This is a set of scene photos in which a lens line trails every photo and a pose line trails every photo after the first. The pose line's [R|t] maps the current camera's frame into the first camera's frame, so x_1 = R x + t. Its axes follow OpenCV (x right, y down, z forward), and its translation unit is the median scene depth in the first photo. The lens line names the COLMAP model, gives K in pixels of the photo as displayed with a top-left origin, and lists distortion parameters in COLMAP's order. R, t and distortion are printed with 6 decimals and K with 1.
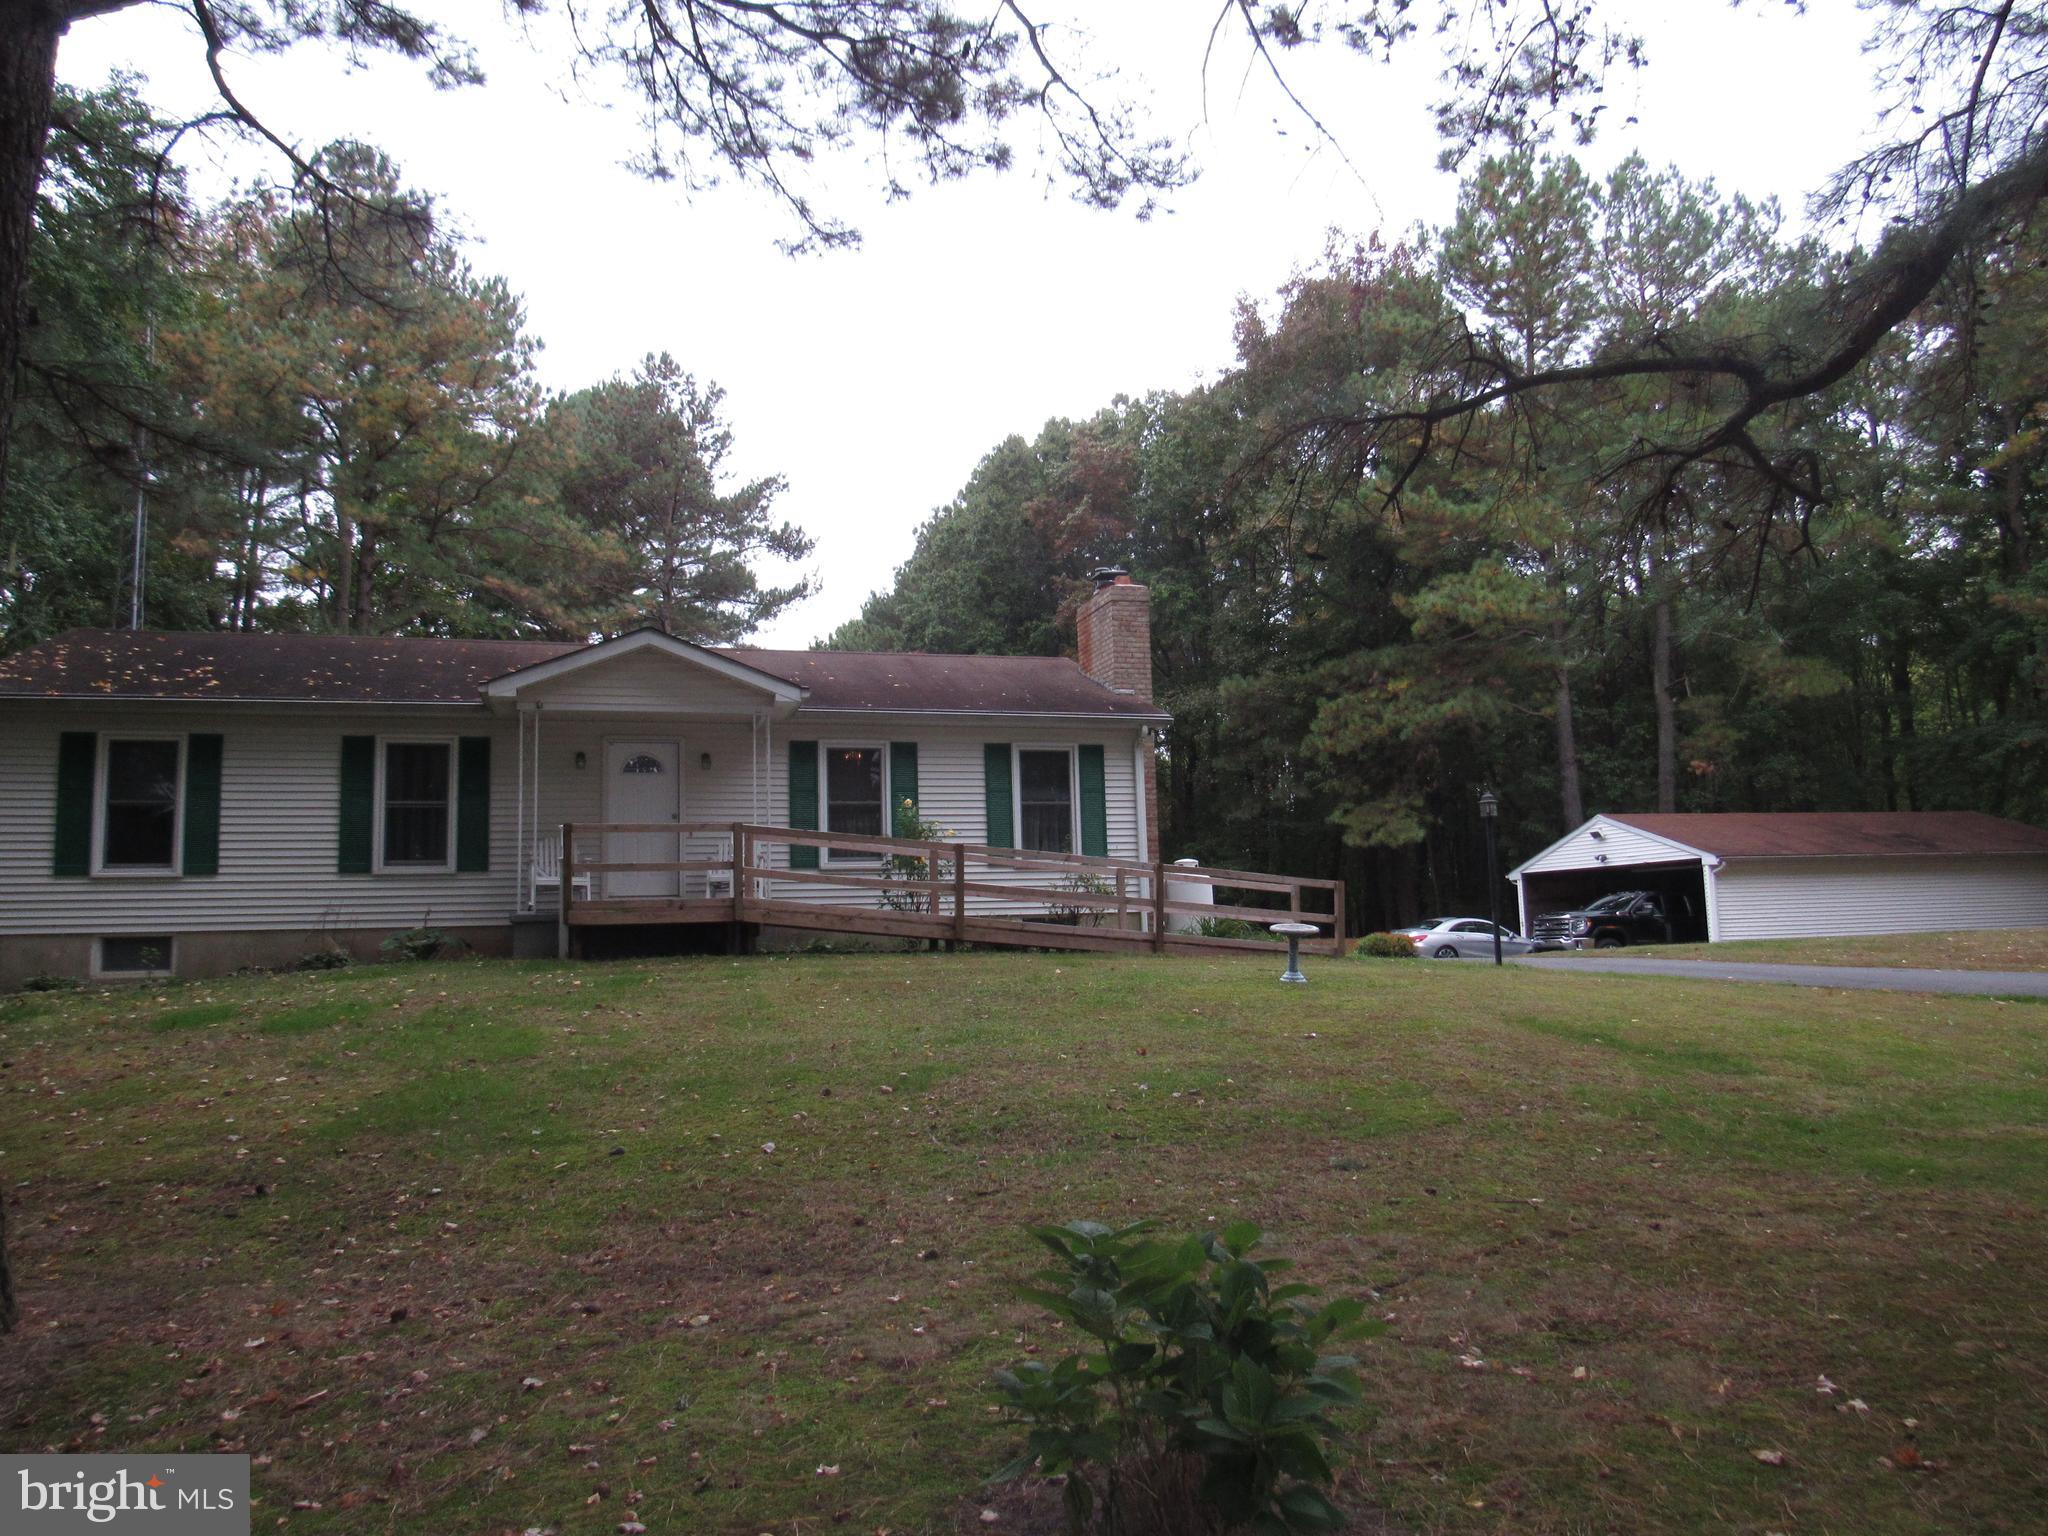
lens RADIAL K [[1462.2, 0, 1024.0], [0, 1462.2, 768.0], [0, 0, 1]] dist [-0.034331, -0.002765]
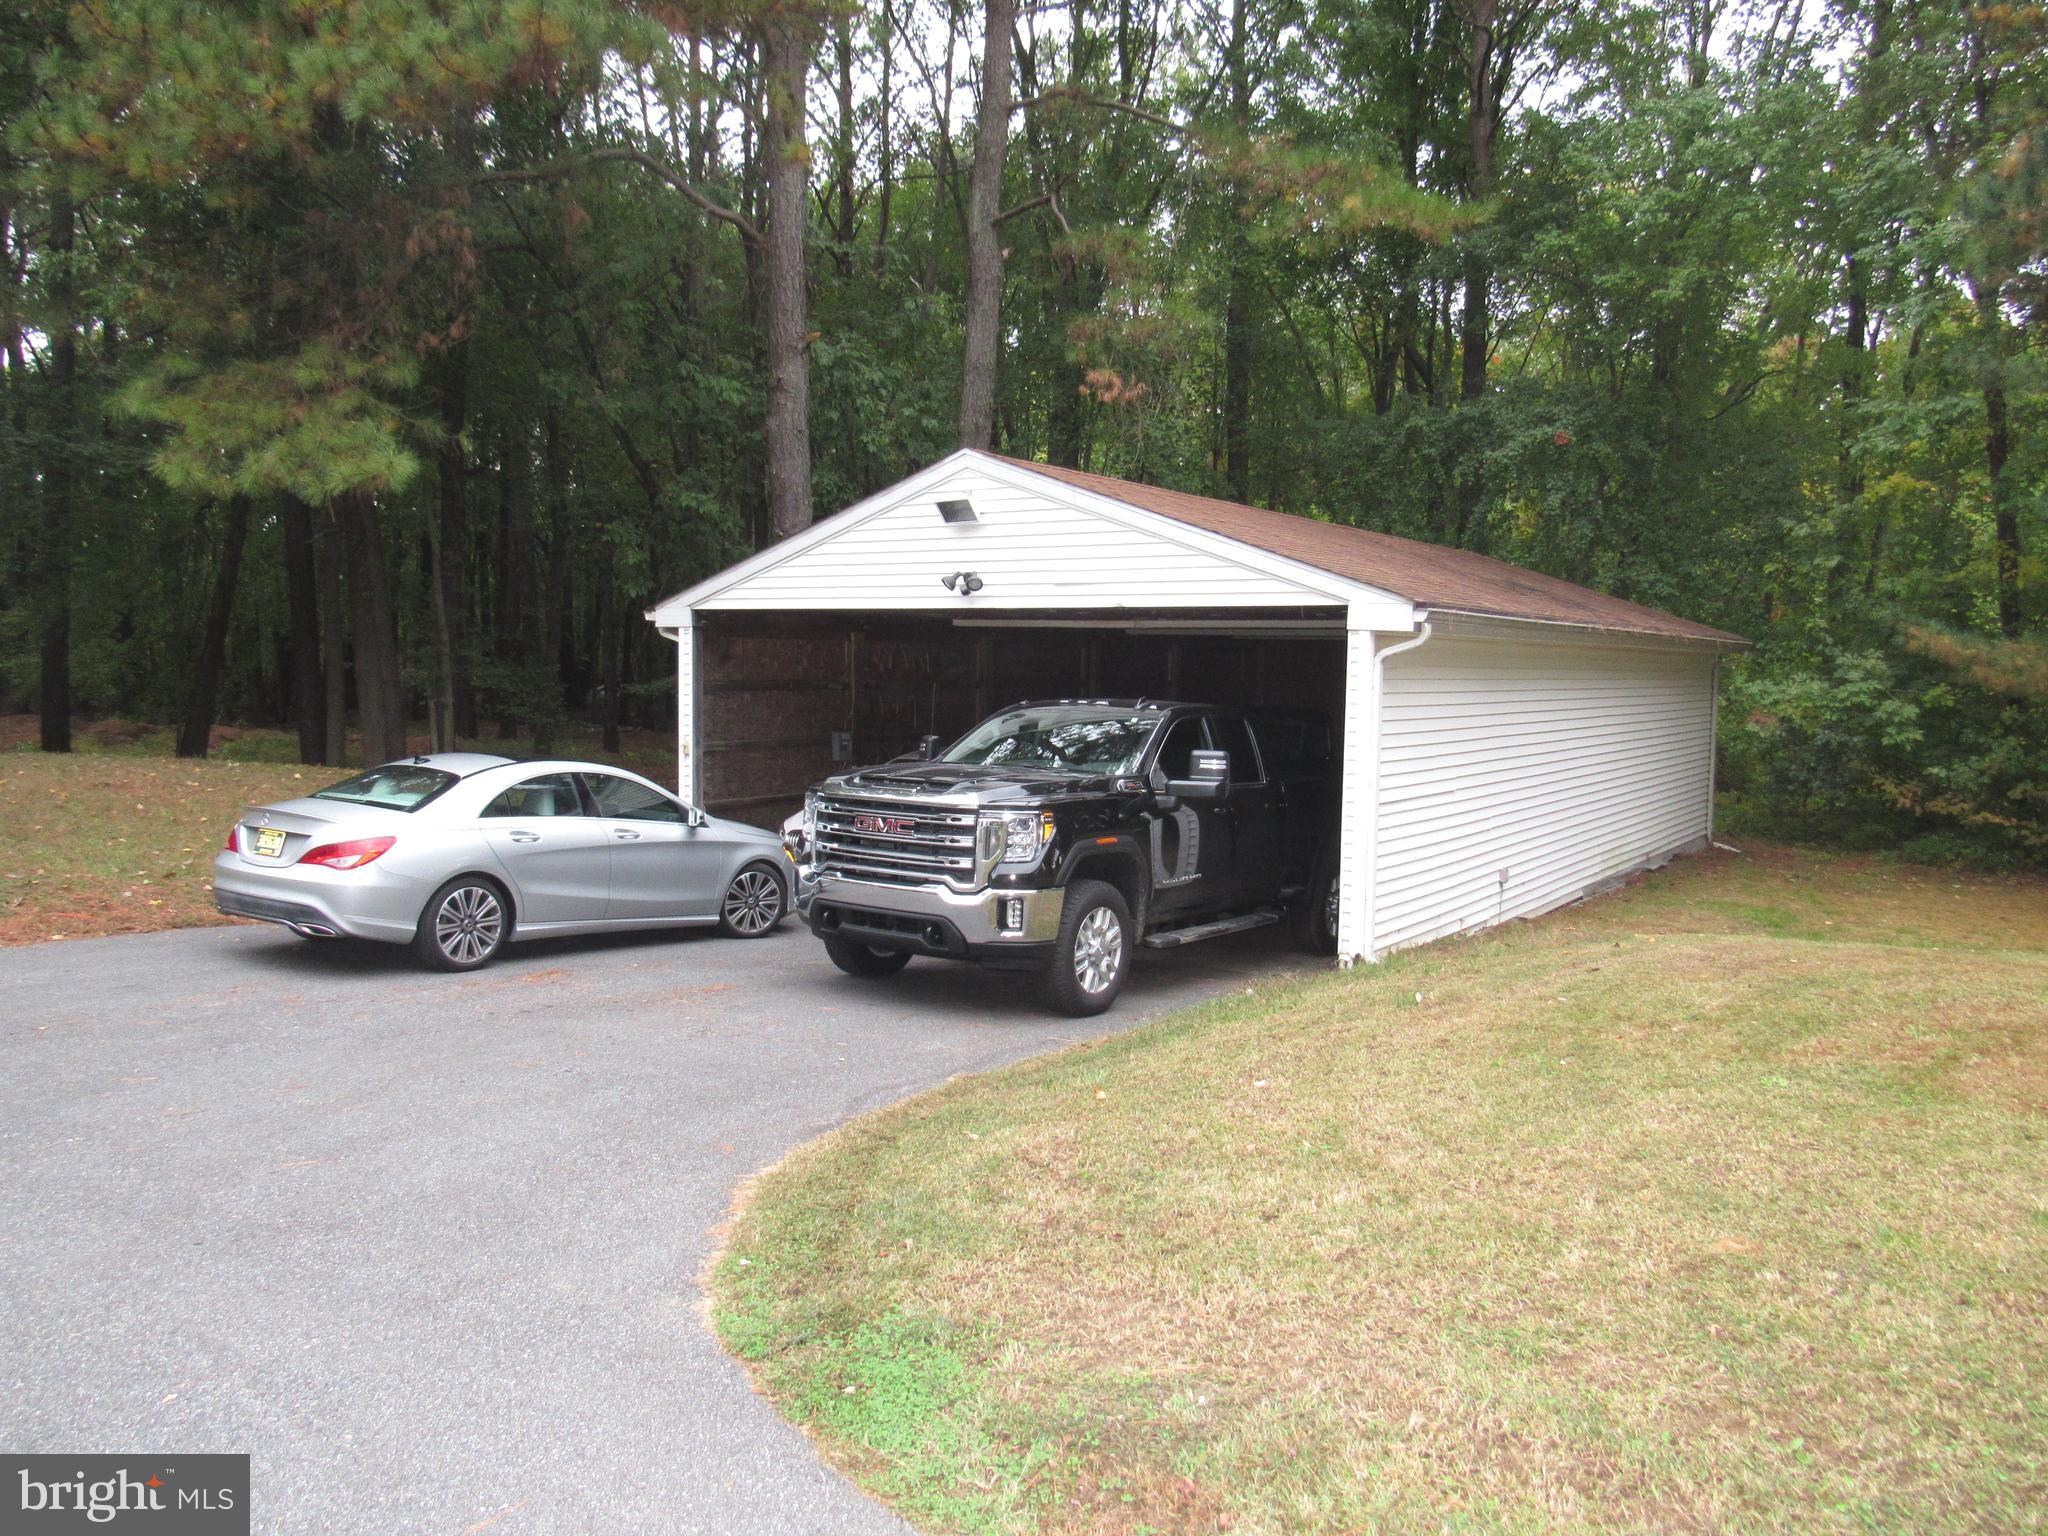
lens RADIAL K [[1462.2, 0, 1024.0], [0, 1462.2, 768.0], [0, 0, 1]] dist [-0.034331, -0.002765]
pose [[0.794268, 0.000660, 0.607567, 0.342131], [-0.113210, 0.982647, 0.146930, 0.088056], [-0.596927, -0.185485, 0.780560, 1.201239]]
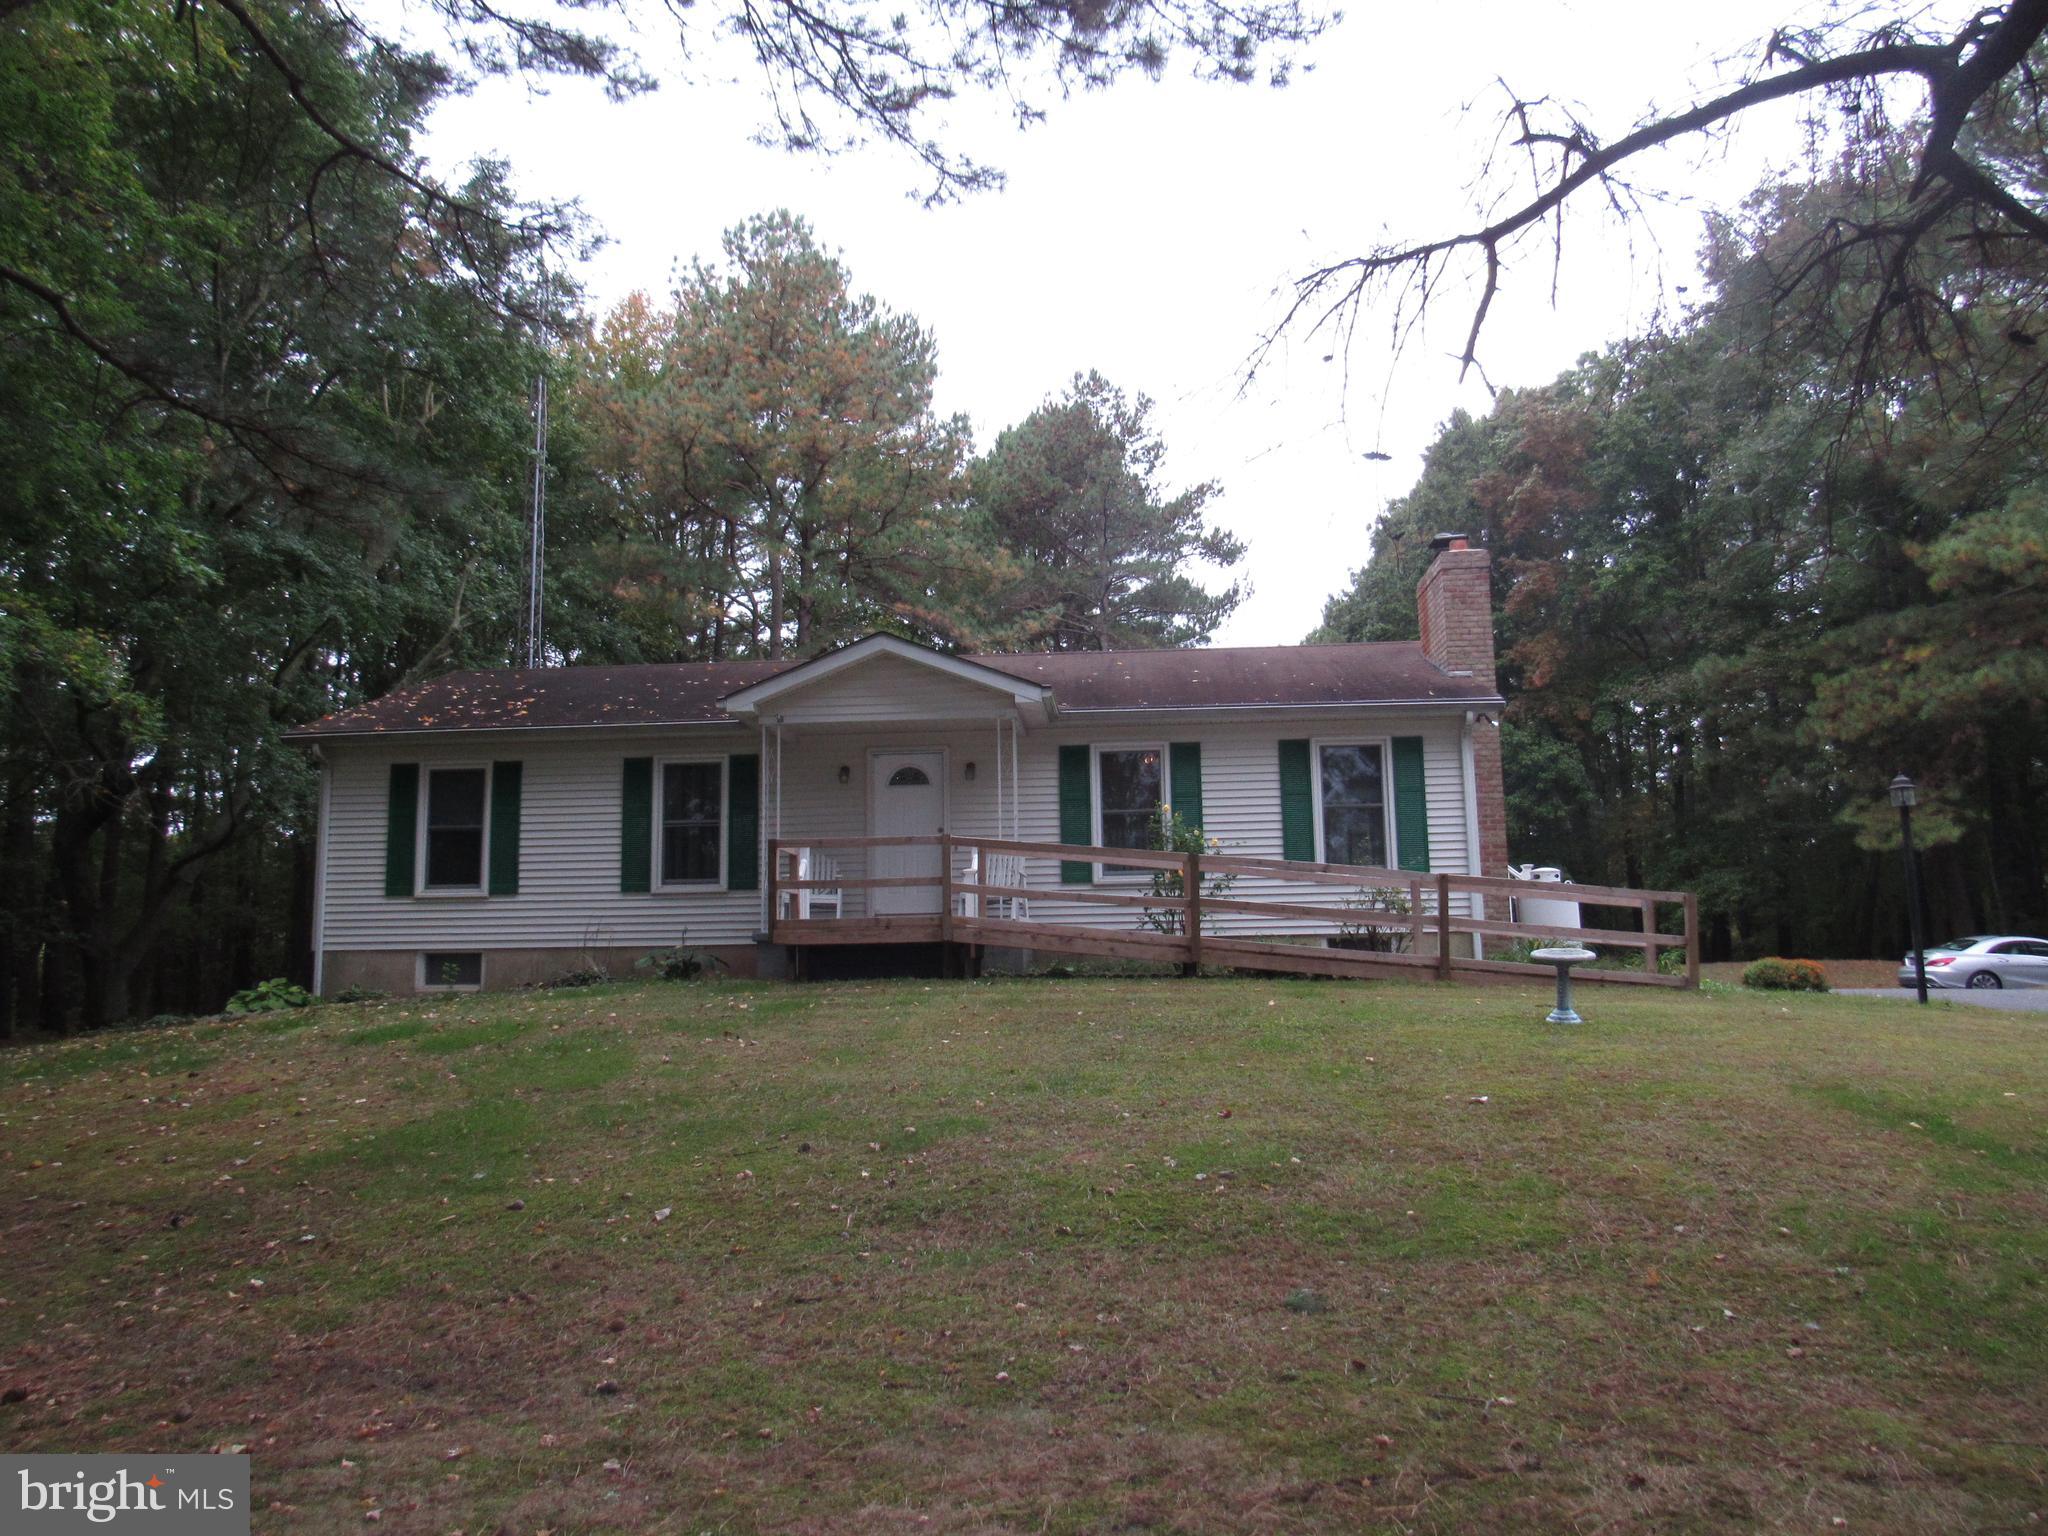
lens RADIAL K [[1458.1, 0, 1024.0], [0, 1458.1, 768.0], [0, 0, 1]] dist [-0.030876, 0.005283]
pose [[0.935543, -0.035849, -0.351389, 0.124253], [0.032383, 0.999352, -0.015737, 0.008002], [0.351725, 0.003343, 0.936097, 0.108160]]
